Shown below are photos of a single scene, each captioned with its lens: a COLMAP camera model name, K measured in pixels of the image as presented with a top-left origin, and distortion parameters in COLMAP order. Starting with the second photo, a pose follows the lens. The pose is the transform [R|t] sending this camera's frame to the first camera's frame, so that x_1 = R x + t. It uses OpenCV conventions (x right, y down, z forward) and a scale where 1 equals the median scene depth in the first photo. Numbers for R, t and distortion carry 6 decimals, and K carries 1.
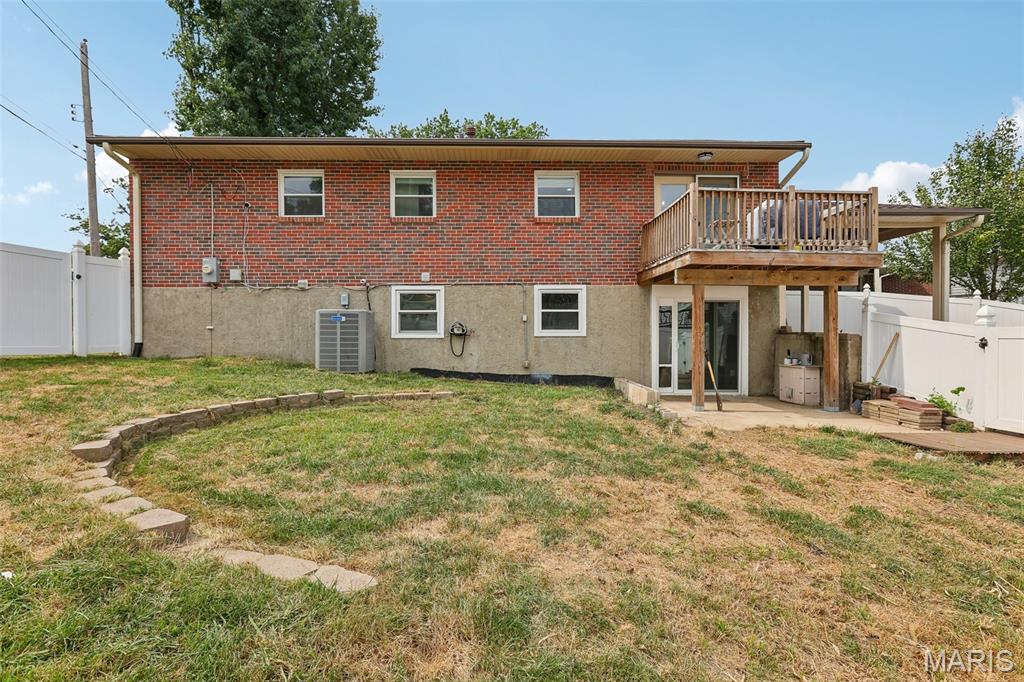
lens RADIAL K [[457.7, 0, 510.0], [0, 457.7, 341.4], [0, 0, 1]] dist [-0.002656, 0.002079]
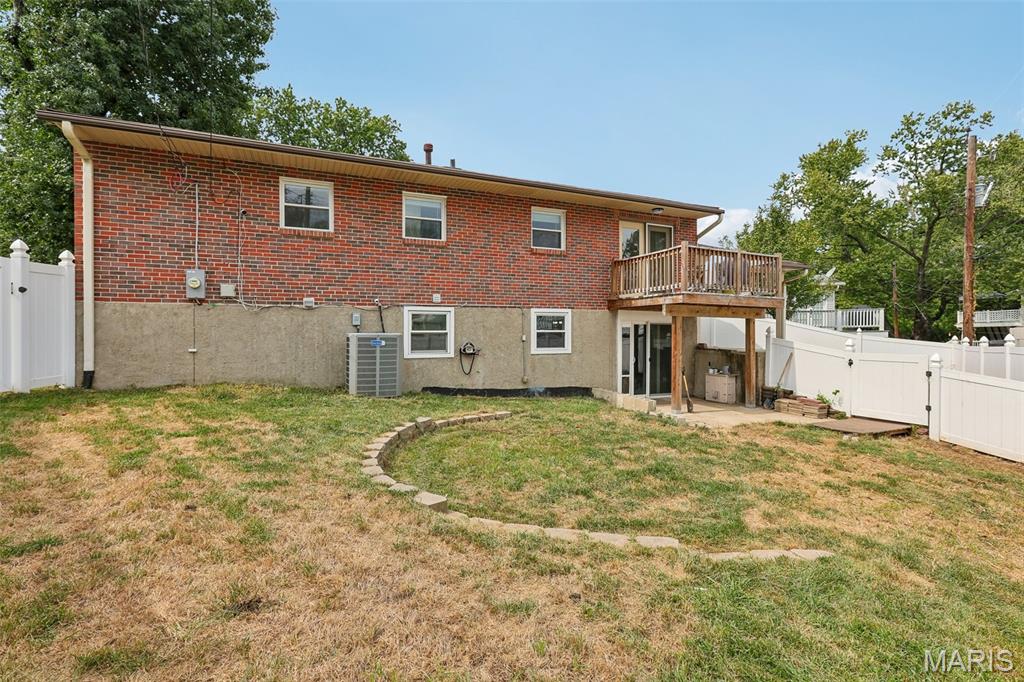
lens RADIAL K [[457.7, 0, 518.5], [0, 457.7, 336.1], [0, 0, 1]] dist [-0.002656, 0.002079]
pose [[0.924907, 0.000363, 0.380194, -0.412872], [0.000439, 0.999998, -0.002024, -0.054453], [-0.380193, 0.002039, 0.924905, -0.025150]]
